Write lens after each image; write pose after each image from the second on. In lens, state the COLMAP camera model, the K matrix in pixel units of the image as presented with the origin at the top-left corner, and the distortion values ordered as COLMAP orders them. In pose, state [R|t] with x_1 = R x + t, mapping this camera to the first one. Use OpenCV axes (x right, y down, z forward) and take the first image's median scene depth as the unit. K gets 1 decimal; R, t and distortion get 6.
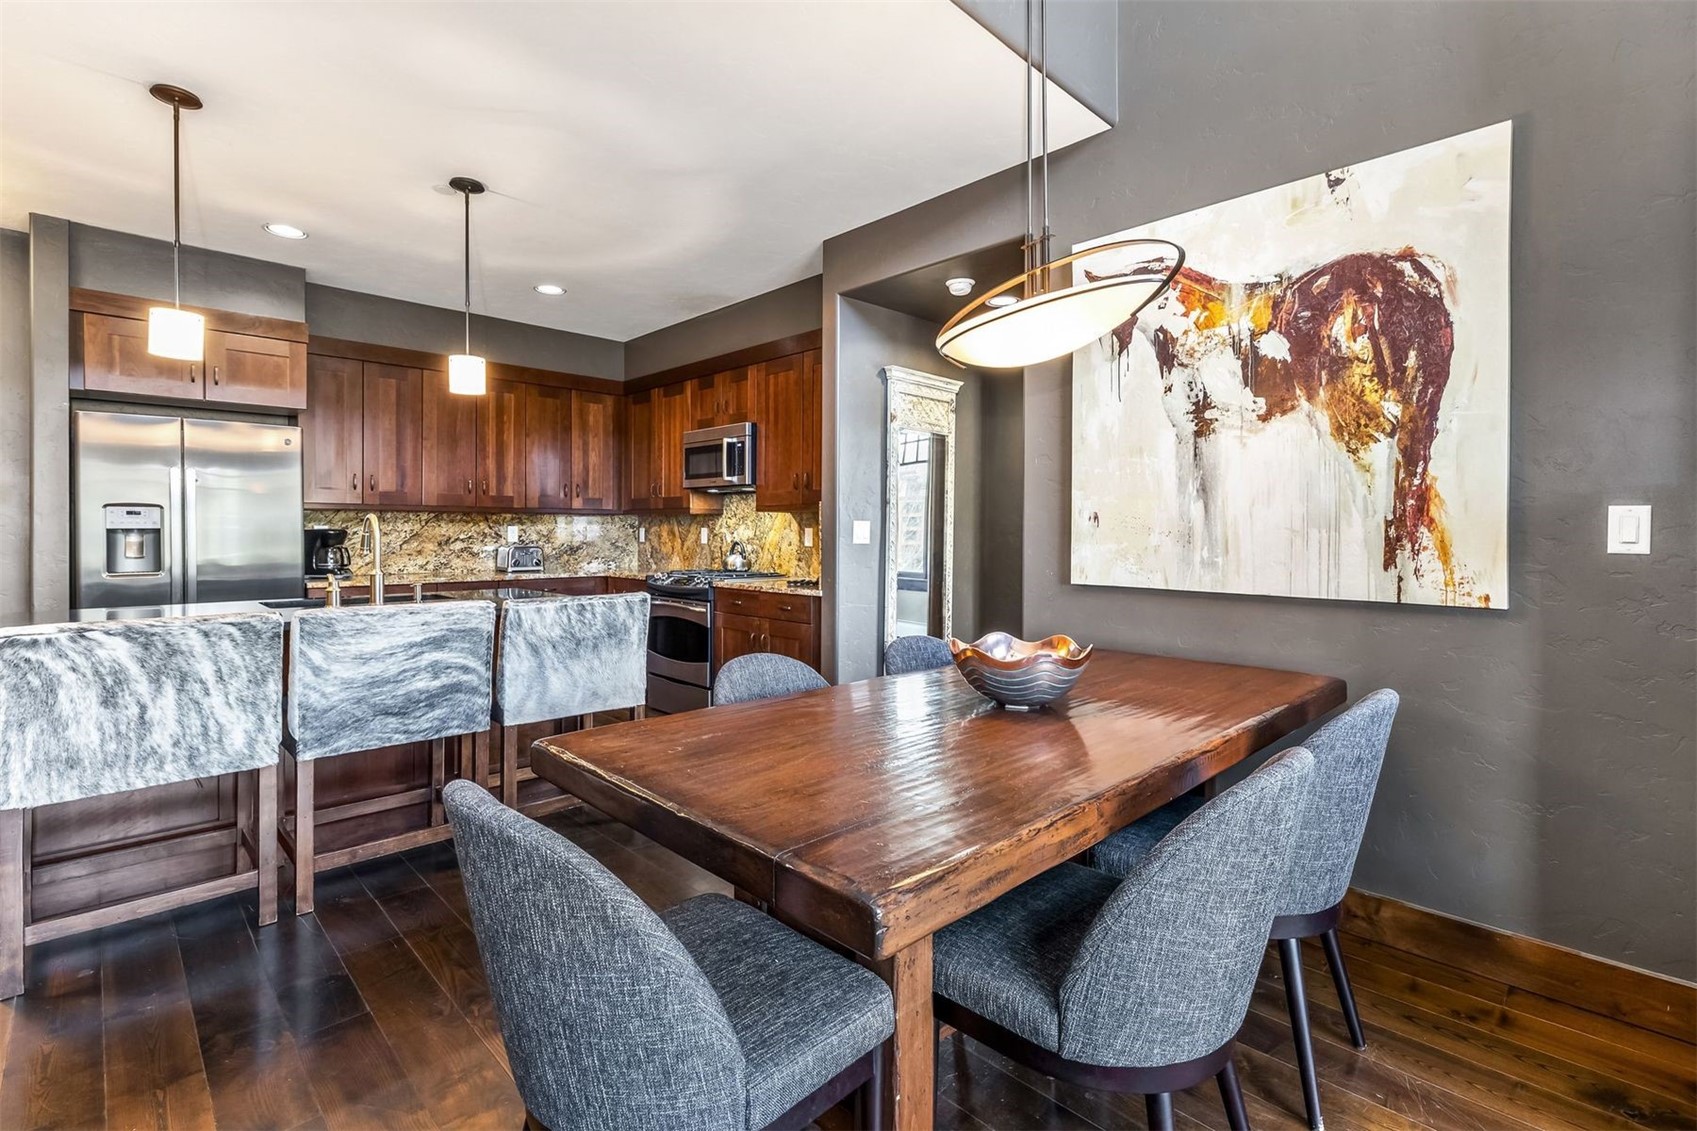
lens RADIAL K [[764.7, 0, 861.3], [0, 764.7, 537.4], [0, 0, 1]] dist [-0.002547, 0.001886]
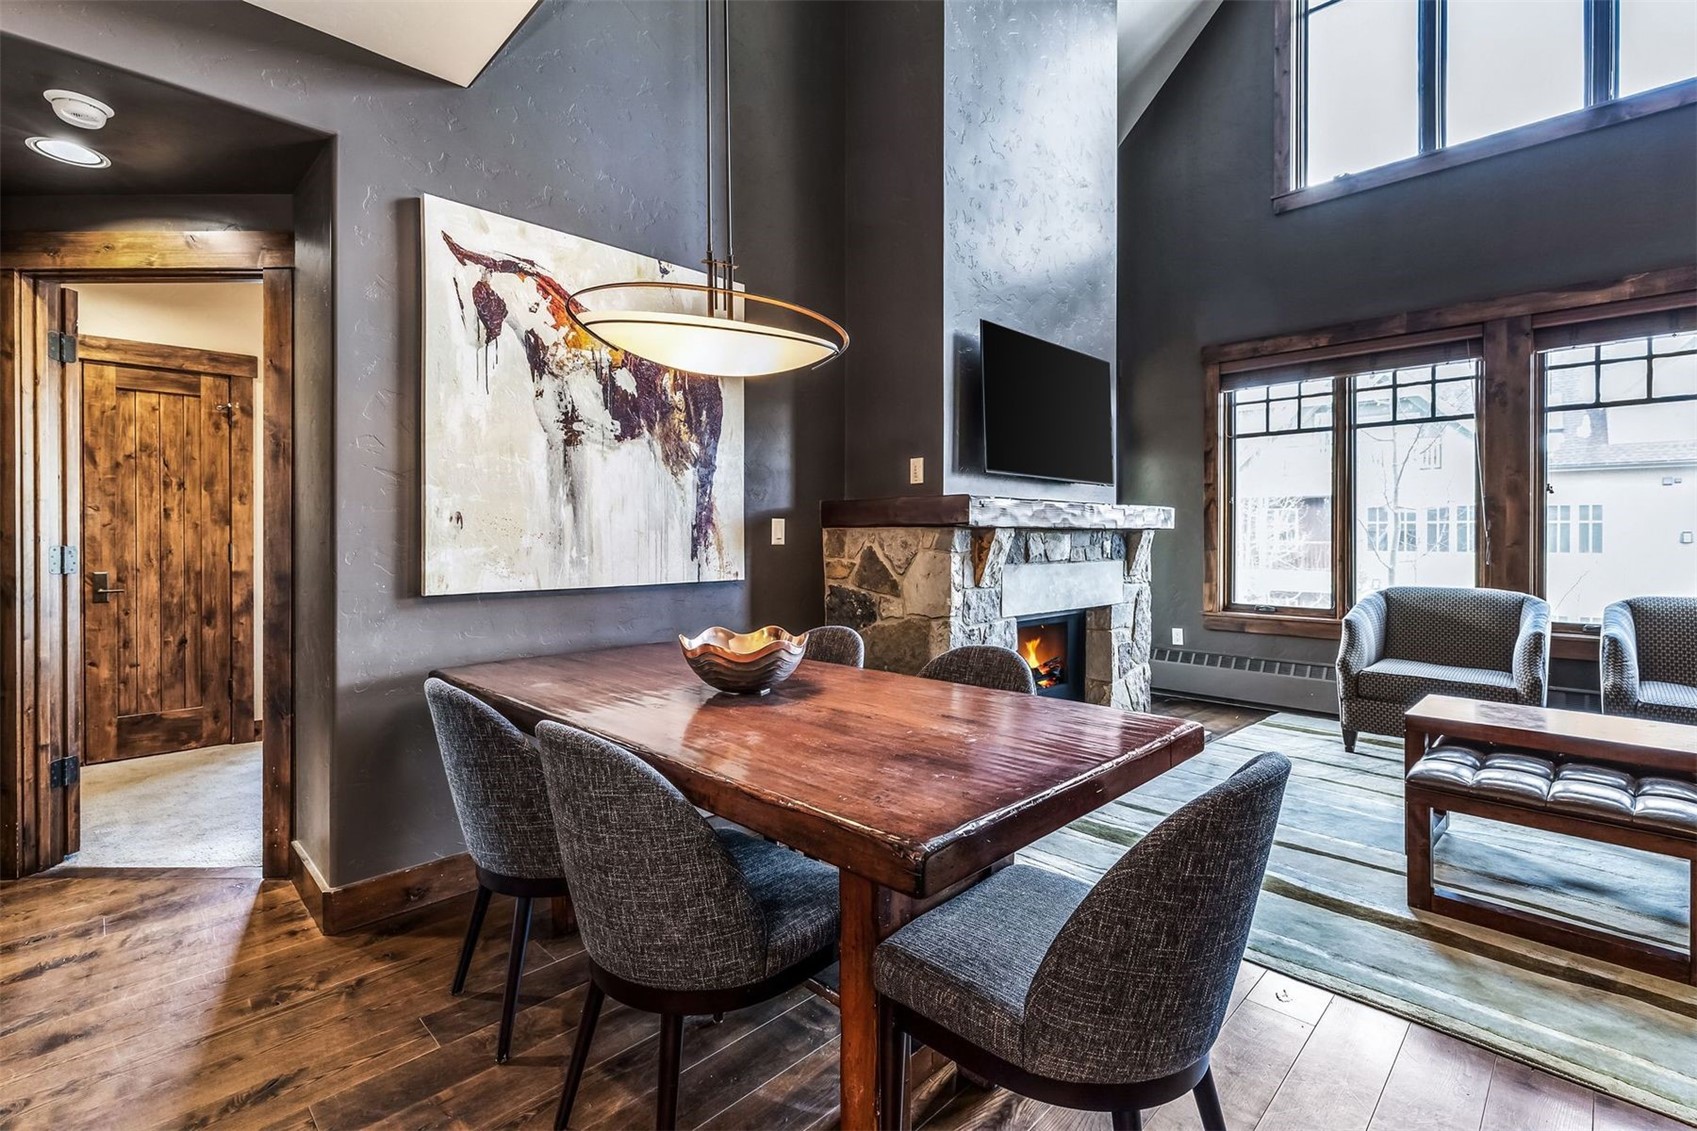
lens RADIAL K [[764.7, 0, 820.7], [0, 764.7, 538.5], [0, 0, 1]] dist [-0.002547, 0.001886]
pose [[0.028196, -0.006913, 0.999579, -0.591945], [0.011138, 0.999916, 0.006601, -0.003485], [-0.999540, 0.010947, 0.028271, 0.582977]]
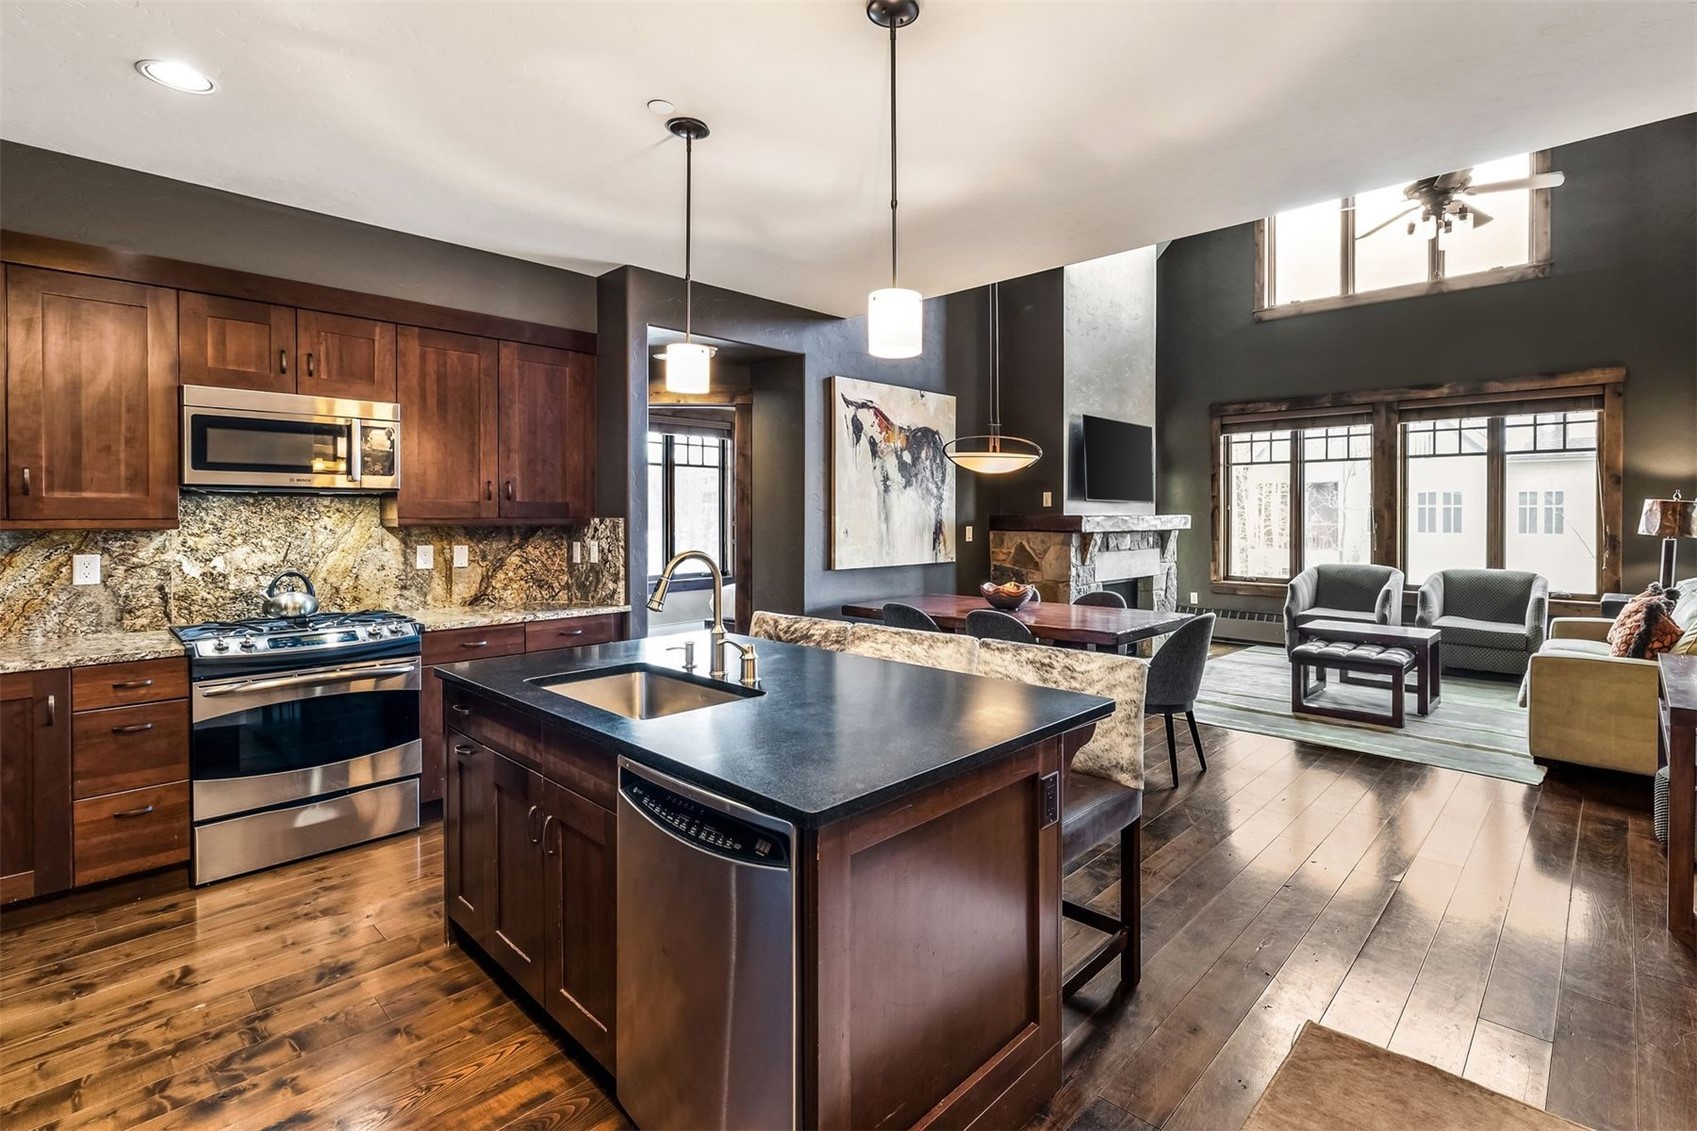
lens RADIAL K [[801.4, 0, 883.6], [0, 801.4, 516.1], [0, 0, 1]] dist [-0.005180, 0.002085]
pose [[-0.032215, -0.007758, 0.999451, -1.656618], [0.010293, 0.999914, 0.008093, -0.081348], [-0.999428, 0.010548, -0.032133, 1.017888]]
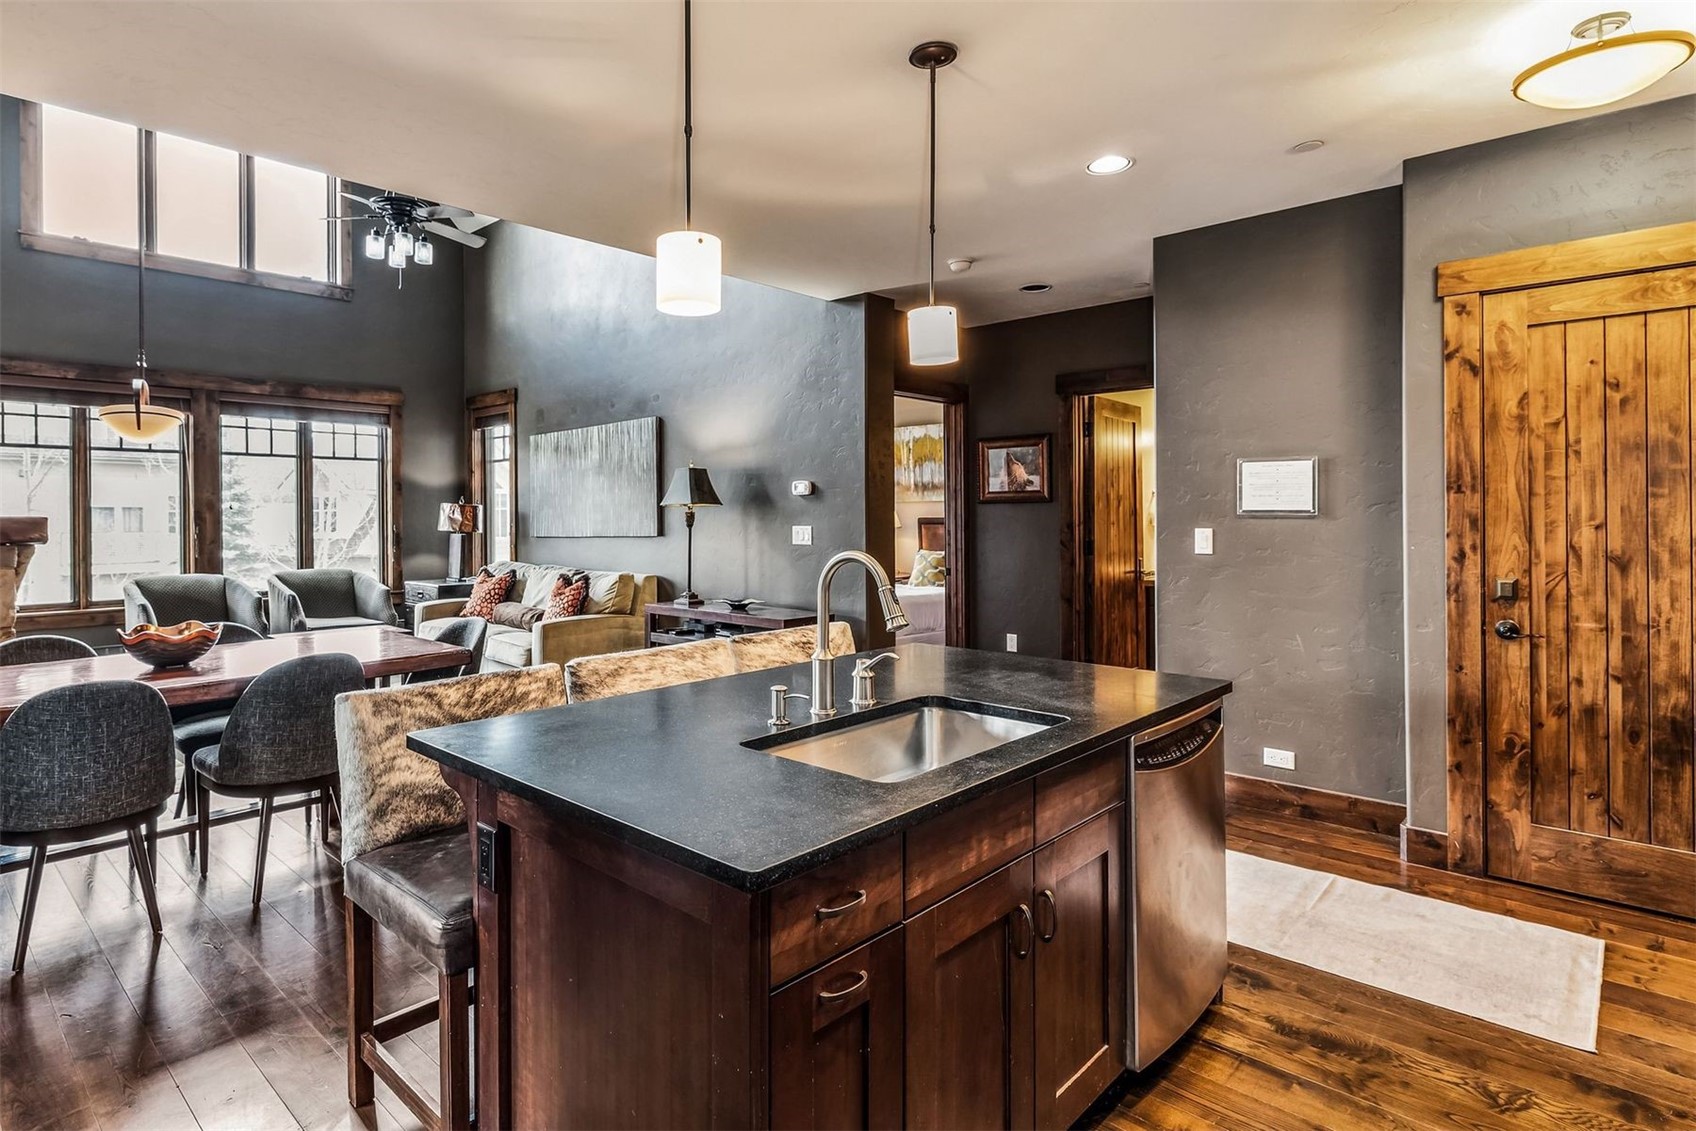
lens RADIAL K [[890.1, 0, 779.5], [0, 890.1, 520.3], [0, 0, 1]] dist [0.002225, -0.000152]
pose [[-0.999898, 0.001138, -0.014243, -0.689251], [0.000892, 0.999851, 0.017253, -0.078548], [0.014261, 0.017238, -0.999750, 1.954830]]
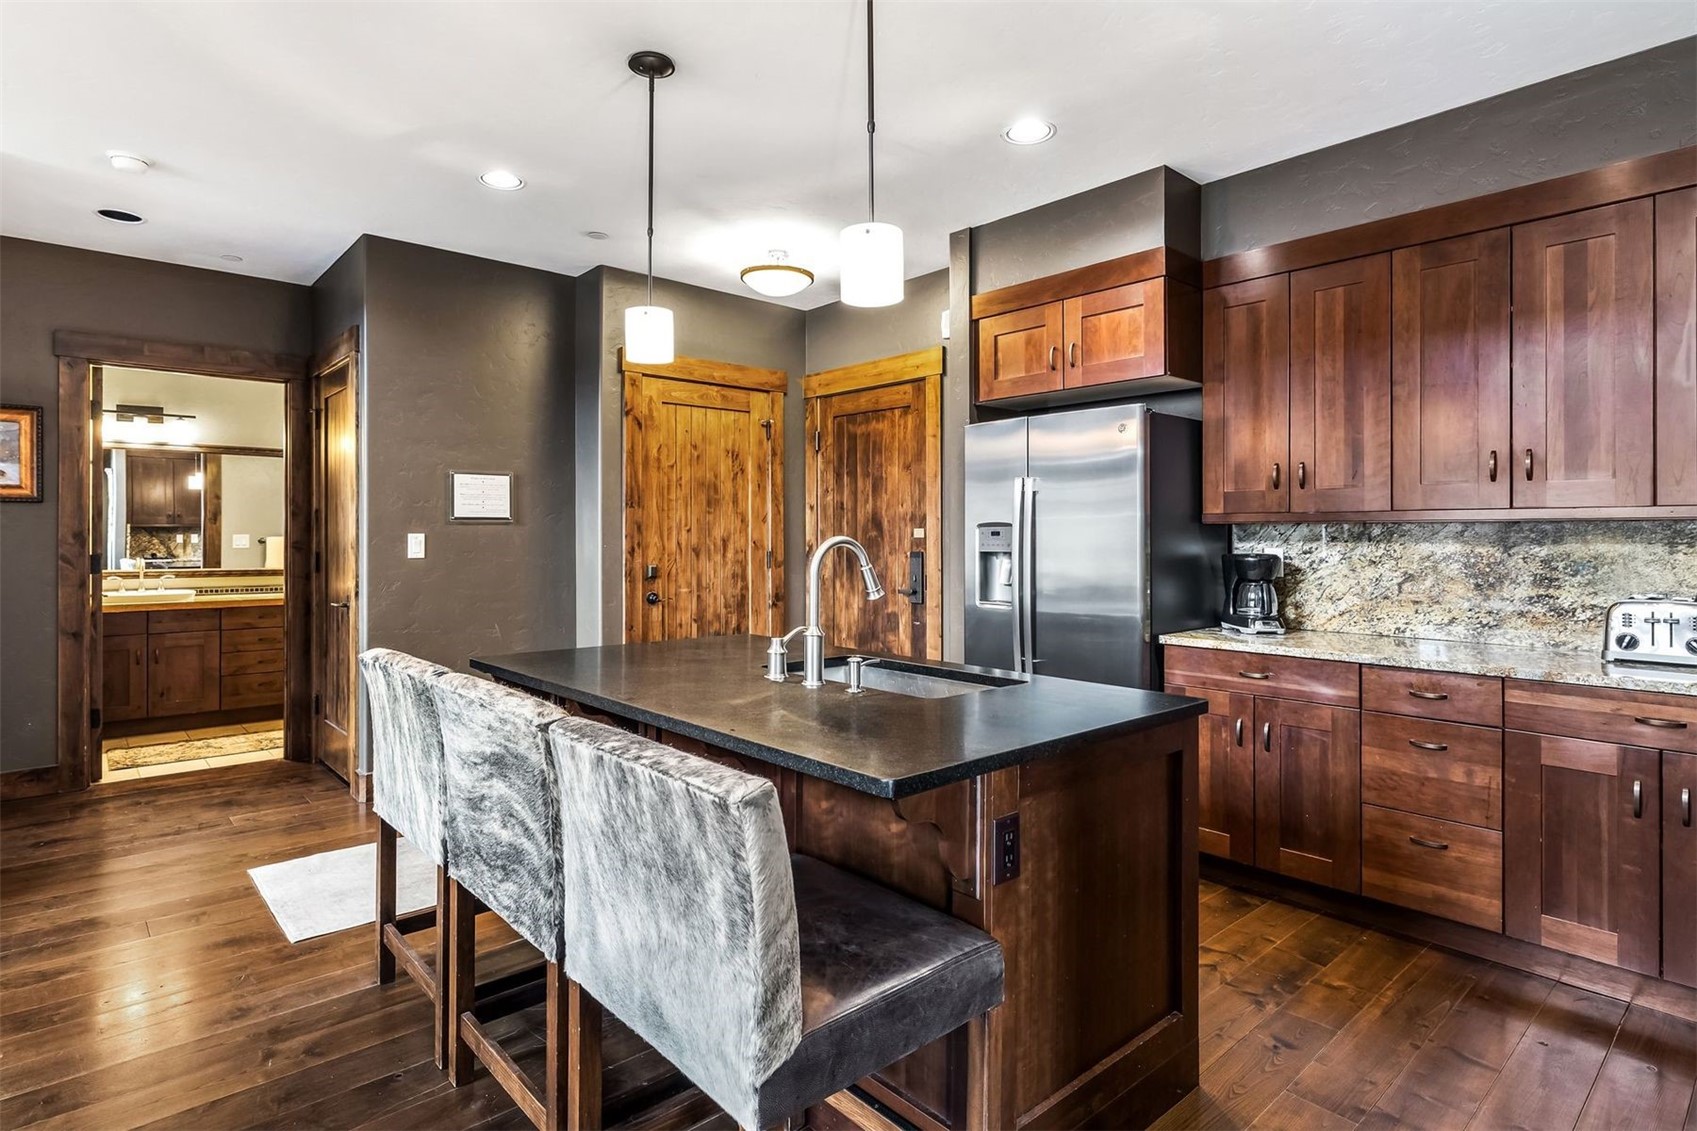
lens RADIAL K [[847.6, 0, 839.0], [0, 847.6, 544.3], [0, 0, 1]] dist [-0.002549, -0.001024]
pose [[-0.085479, 0.003894, -0.996332, 0.062257], [-0.012474, 0.999910, 0.004979, -0.030994], [0.996262, 0.012854, -0.085423, 1.268474]]
